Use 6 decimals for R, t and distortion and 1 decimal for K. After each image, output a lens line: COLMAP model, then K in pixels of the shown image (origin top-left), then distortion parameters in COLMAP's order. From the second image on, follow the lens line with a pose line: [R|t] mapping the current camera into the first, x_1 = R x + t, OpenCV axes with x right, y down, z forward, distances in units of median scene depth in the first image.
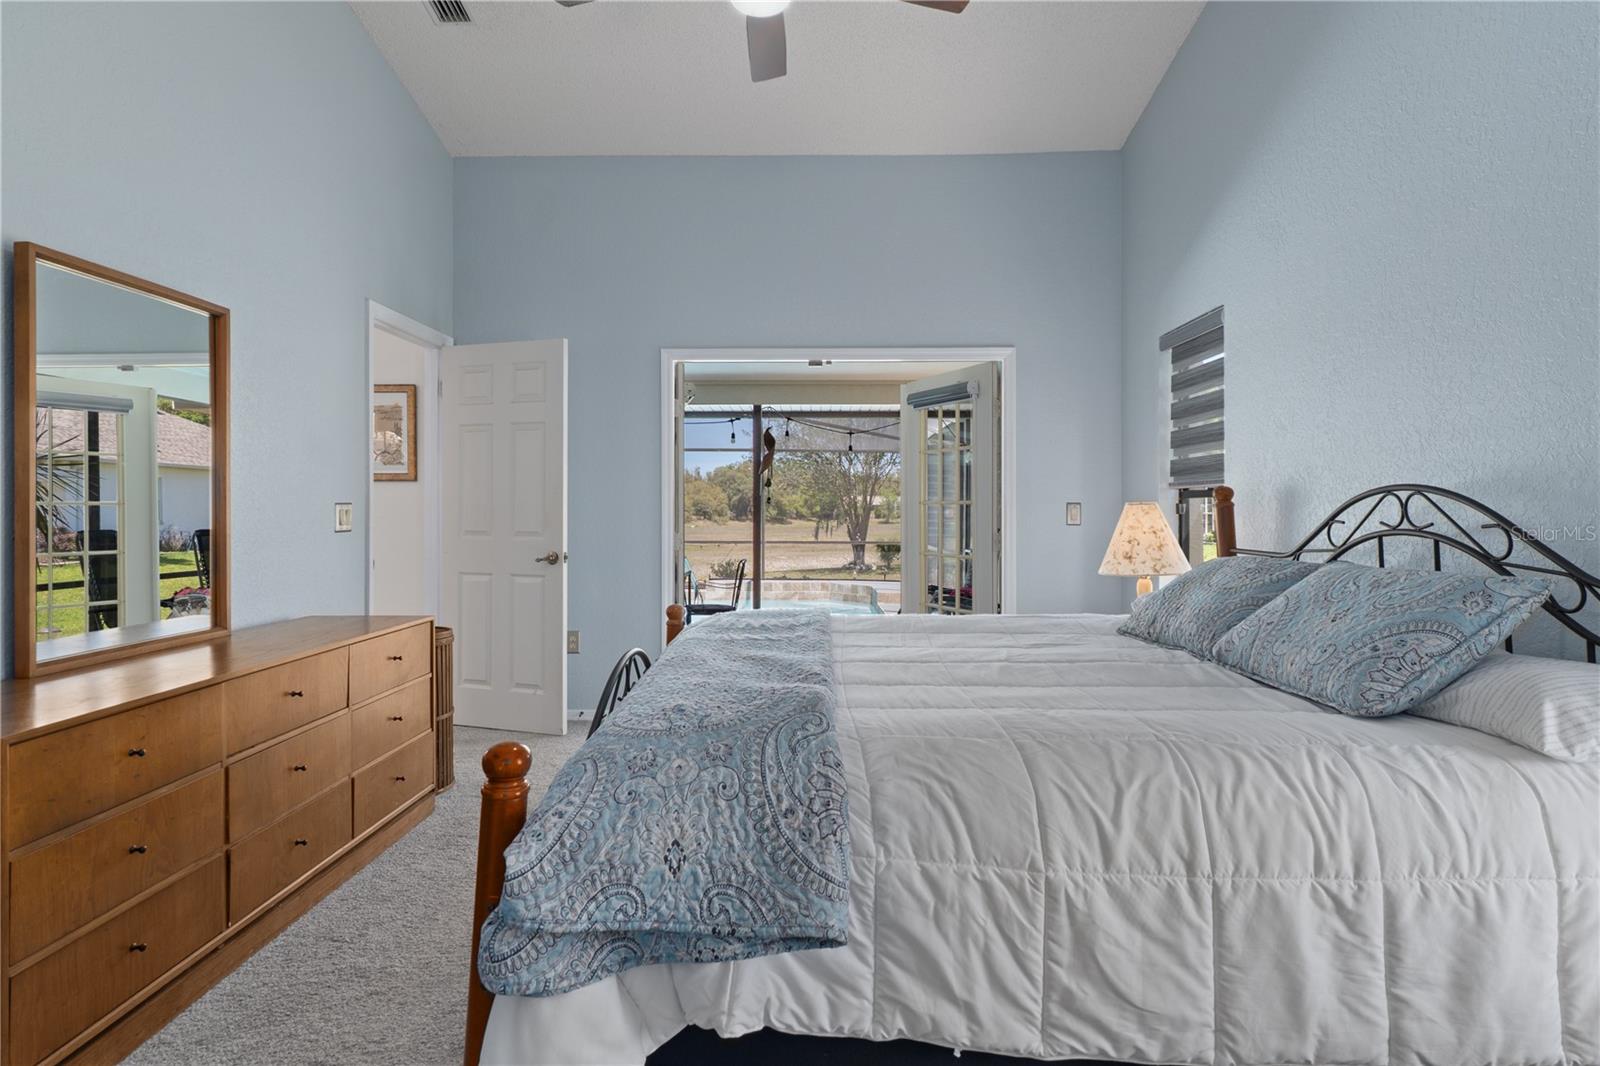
lens RADIAL K [[846.7, 0, 800.0], [0, 846.7, 533.0], [0, 0, 1]] dist [0.012338, 0.000781]
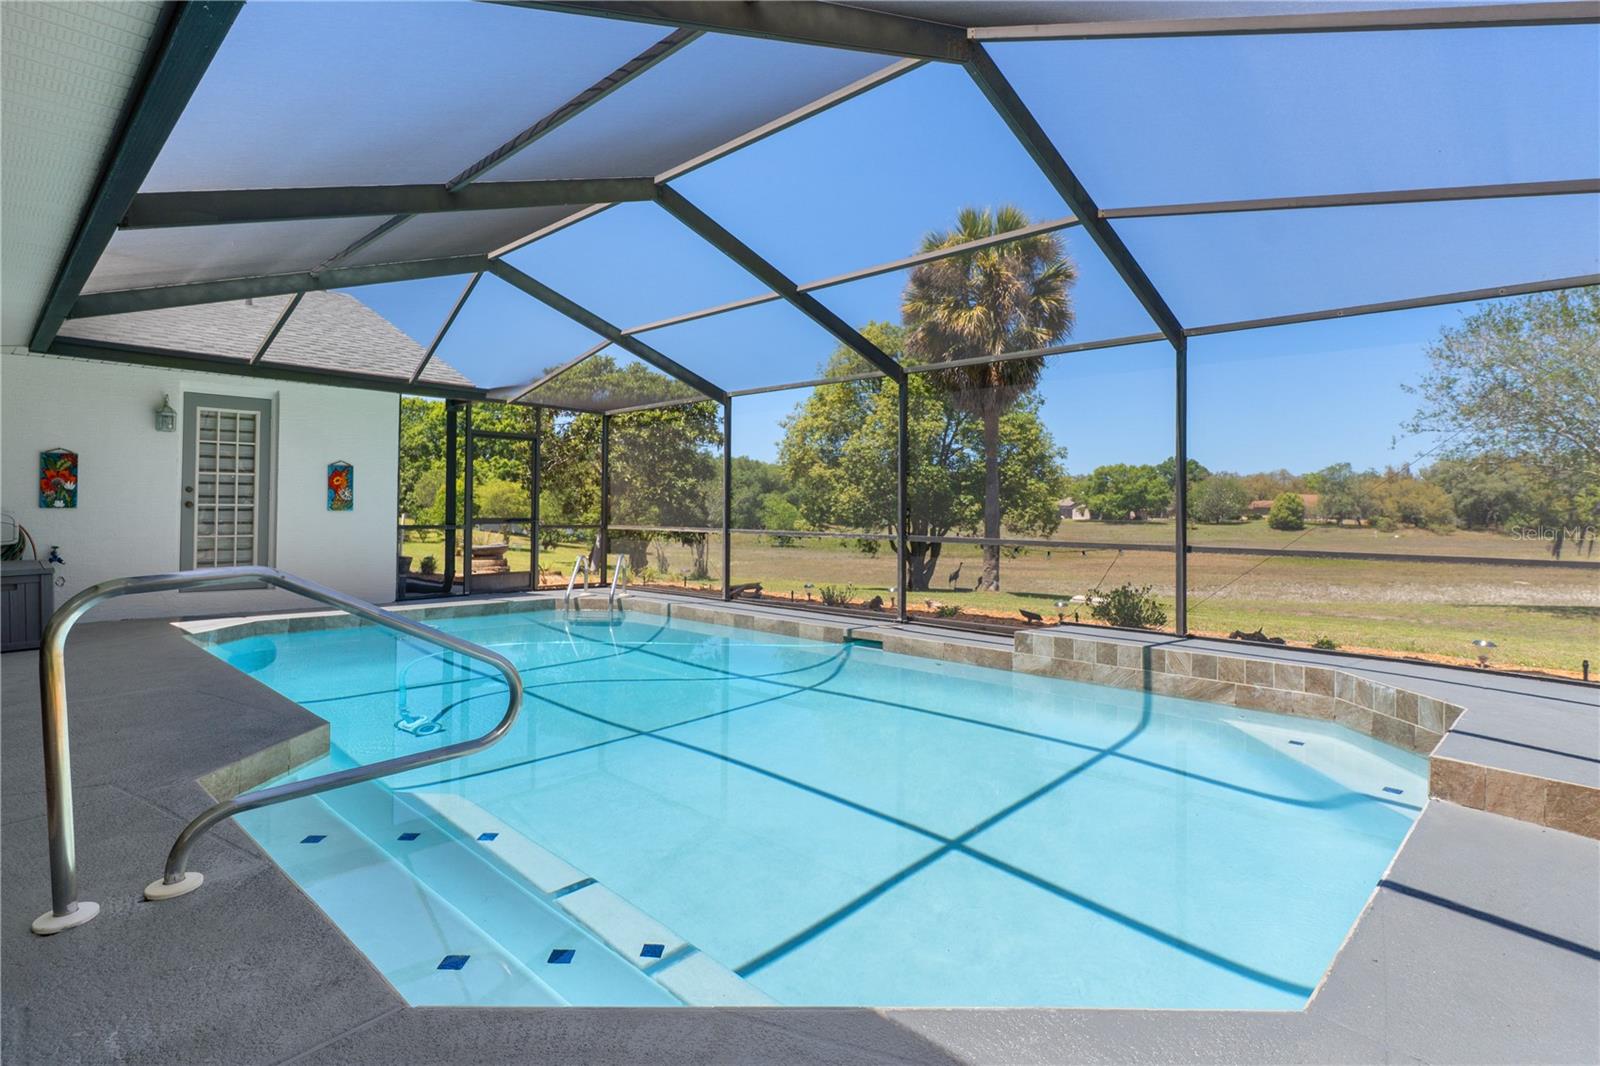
lens RADIAL K [[826.8, 0, 791.3], [0, 826.8, 524.1], [0, 0, 1]] dist [0.001564, 0.000371]
pose [[0.719485, 0.018149, -0.694271, 1.215949], [-0.028999, 0.999572, -0.003922, 0.047959], [0.693903, 0.022955, 0.719703, 6.390353]]
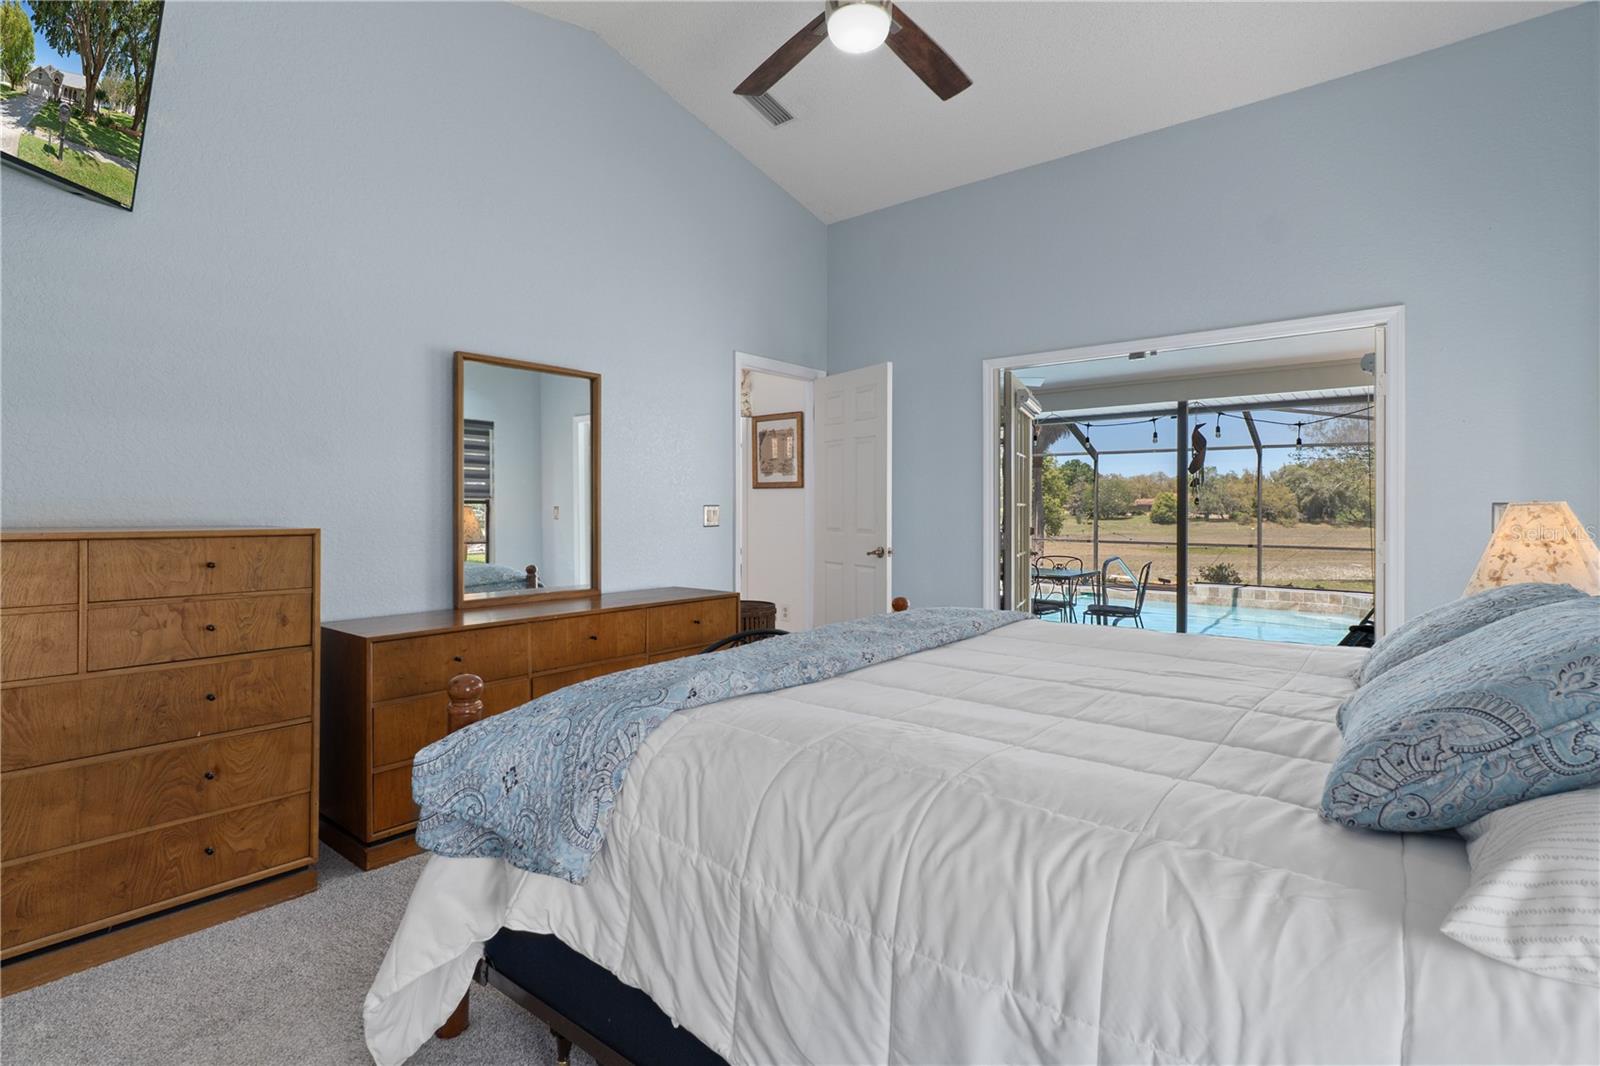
lens RADIAL K [[768.6, 0, 799.7], [0, 768.6, 529.9], [0, 0, 1]] dist [-0.000817, 0.005052]
pose [[0.788491, 0.018181, -0.614778, 0.872211], [-0.019685, 0.999797, 0.004320, -0.010511], [0.614732, 0.008696, 0.788688, 0.330340]]
